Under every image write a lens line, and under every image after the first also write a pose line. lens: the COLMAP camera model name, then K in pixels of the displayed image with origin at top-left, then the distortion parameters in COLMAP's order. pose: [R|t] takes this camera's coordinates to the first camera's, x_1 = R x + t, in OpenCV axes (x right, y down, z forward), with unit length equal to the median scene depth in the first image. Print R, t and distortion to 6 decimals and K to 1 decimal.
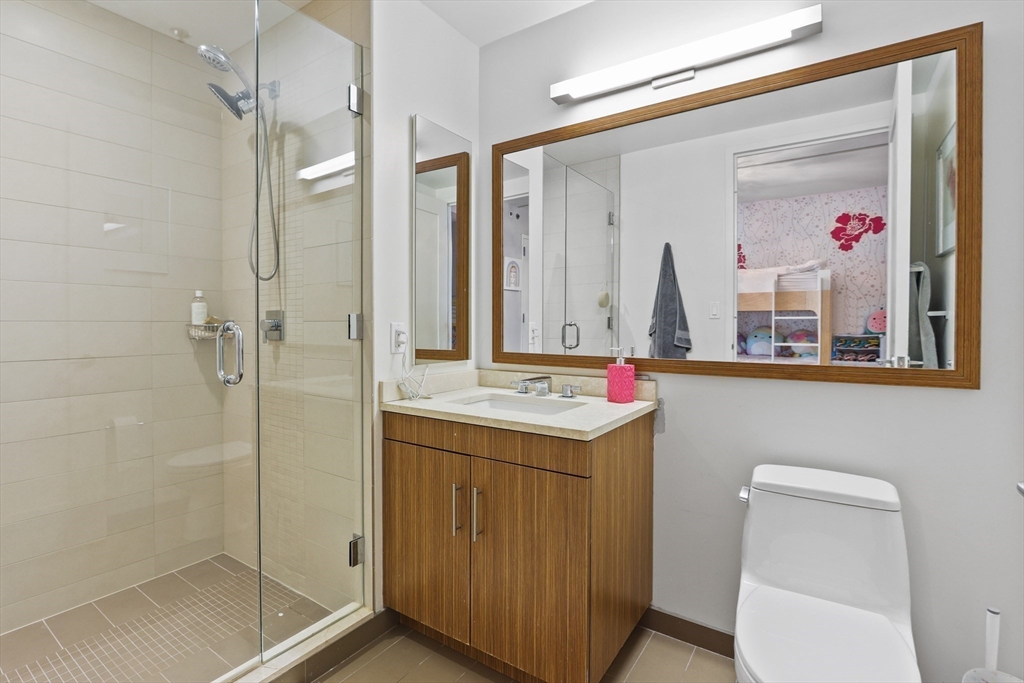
lens RADIAL K [[472.5, 0, 516.5], [0, 472.5, 342.6], [0, 0, 1]] dist [-0.010409, -0.000092]
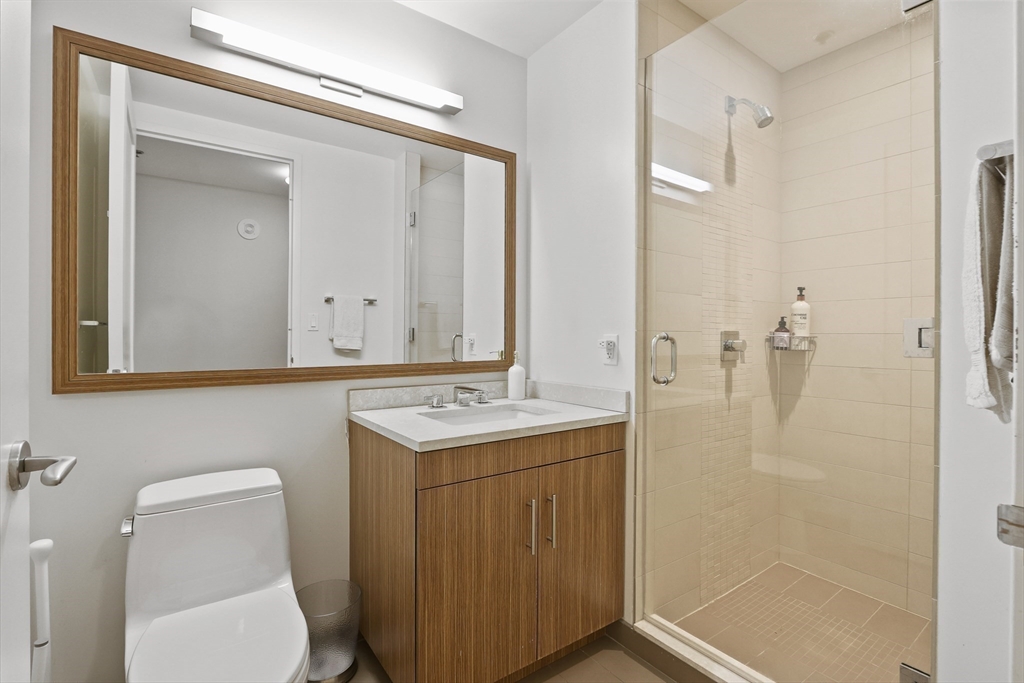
lens RADIAL K [[472.5, 0, 513.6], [0, 472.5, 334.3], [0, 0, 1]] dist [-0.010409, -0.000092]
pose [[0.379111, -0.001474, 0.925350, -0.469787], [0.023850, 0.999682, -0.008179, -0.015118], [-0.925044, 0.025171, 0.379025, 0.298563]]
